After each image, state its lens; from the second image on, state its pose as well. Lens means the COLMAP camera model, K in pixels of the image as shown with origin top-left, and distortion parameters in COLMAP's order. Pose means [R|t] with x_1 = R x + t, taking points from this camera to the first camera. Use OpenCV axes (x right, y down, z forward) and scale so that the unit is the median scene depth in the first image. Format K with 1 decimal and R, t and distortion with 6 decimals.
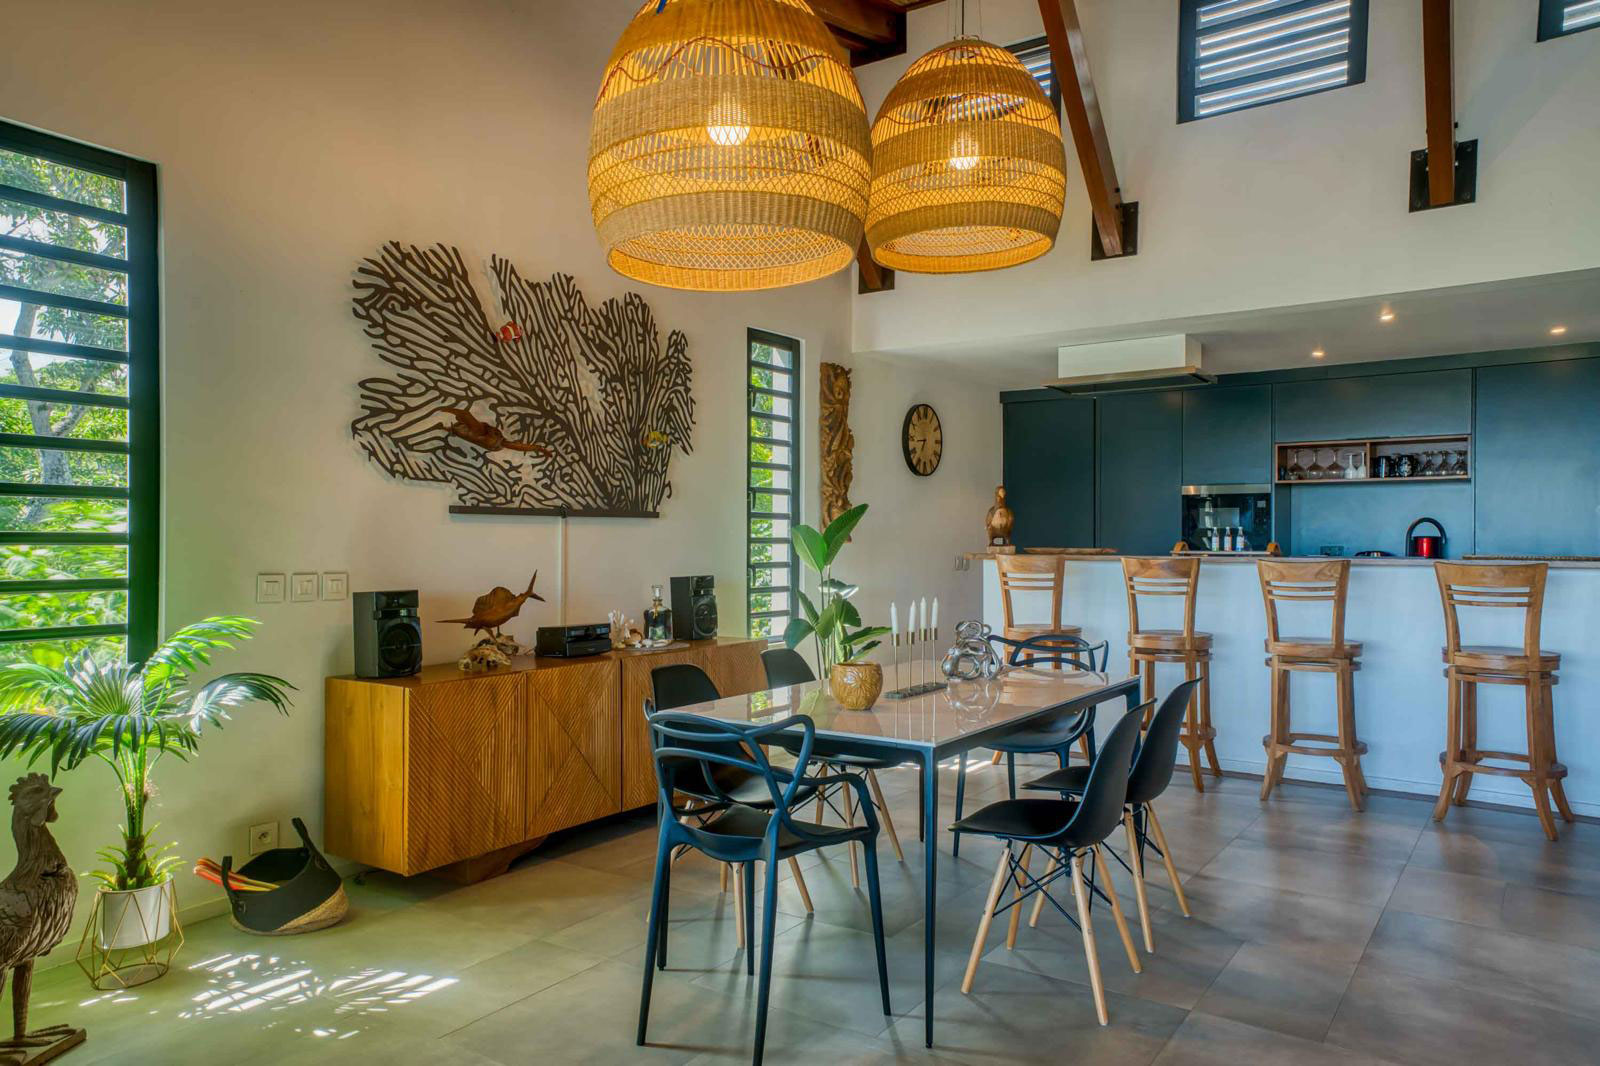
lens RADIAL K [[1104.7, 0, 797.9], [0, 1104.7, 523.1], [0, 0, 1]] dist [-0.002109, 0.097478]
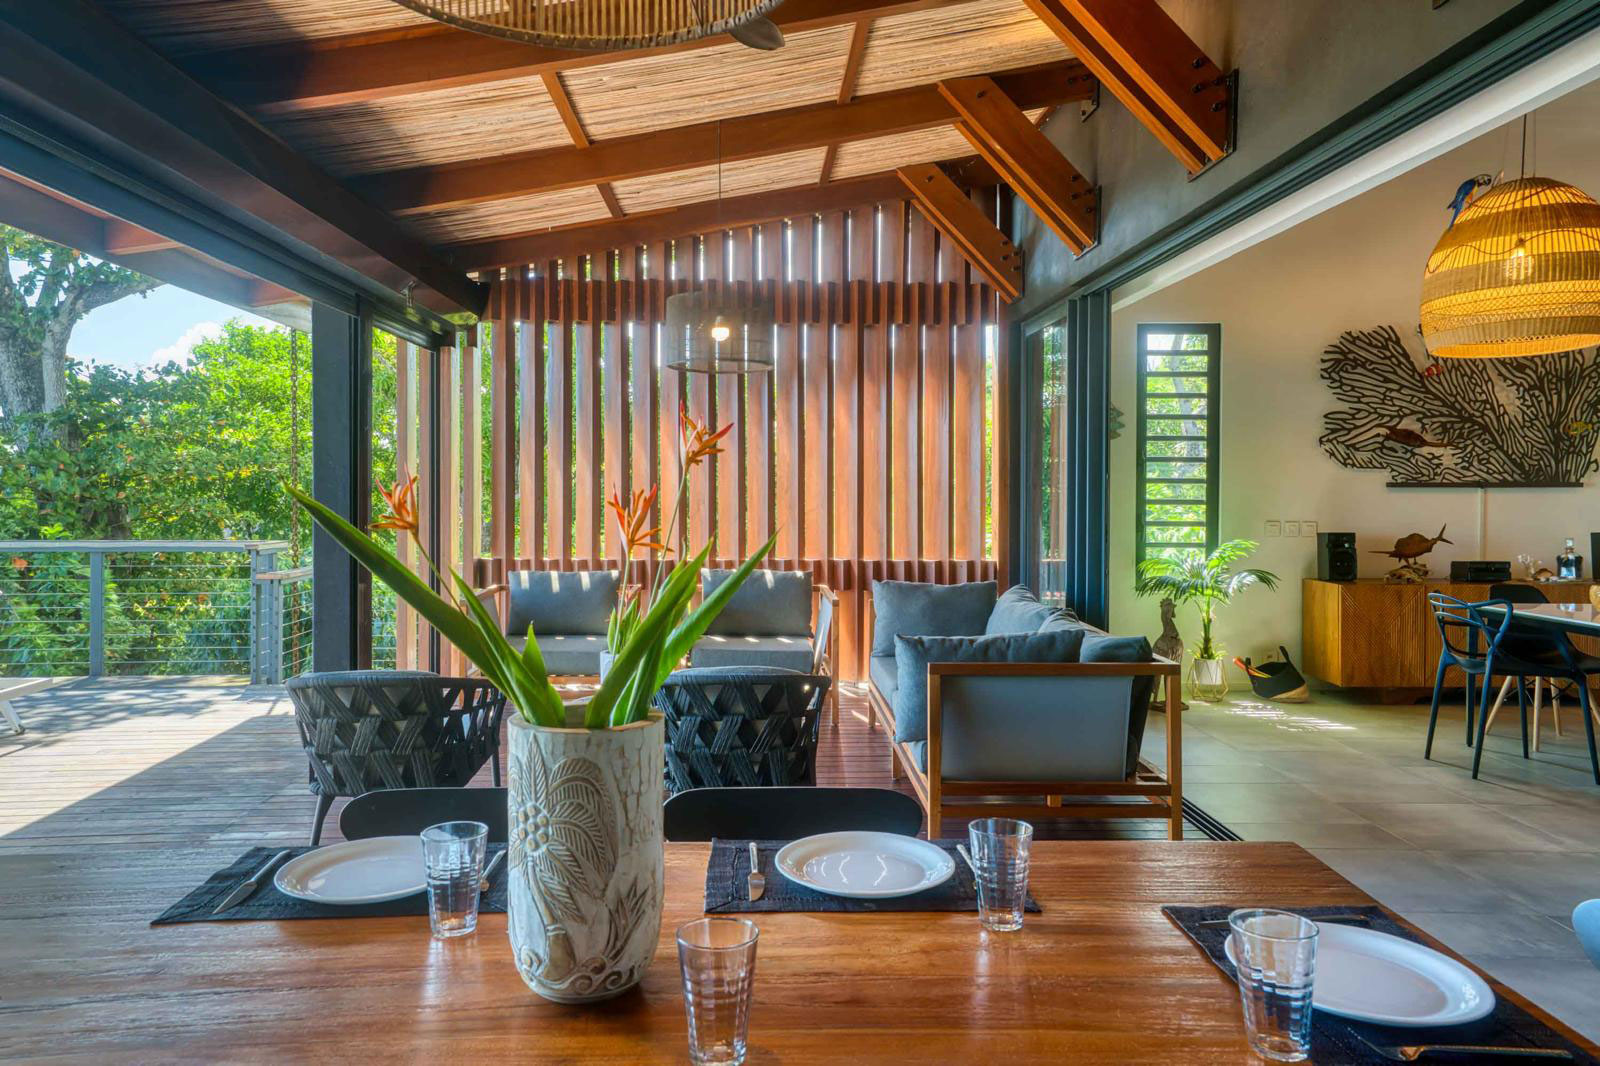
lens RADIAL K [[1104.7, 0, 797.9], [0, 1104.7, 523.1], [0, 0, 1]] dist [-0.002109, 0.097478]
pose [[0.594194, 0.026453, -0.803887, 0.492345], [0.008329, 0.999203, 0.039037, -0.027456], [0.804279, -0.029891, 0.593500, -0.679250]]
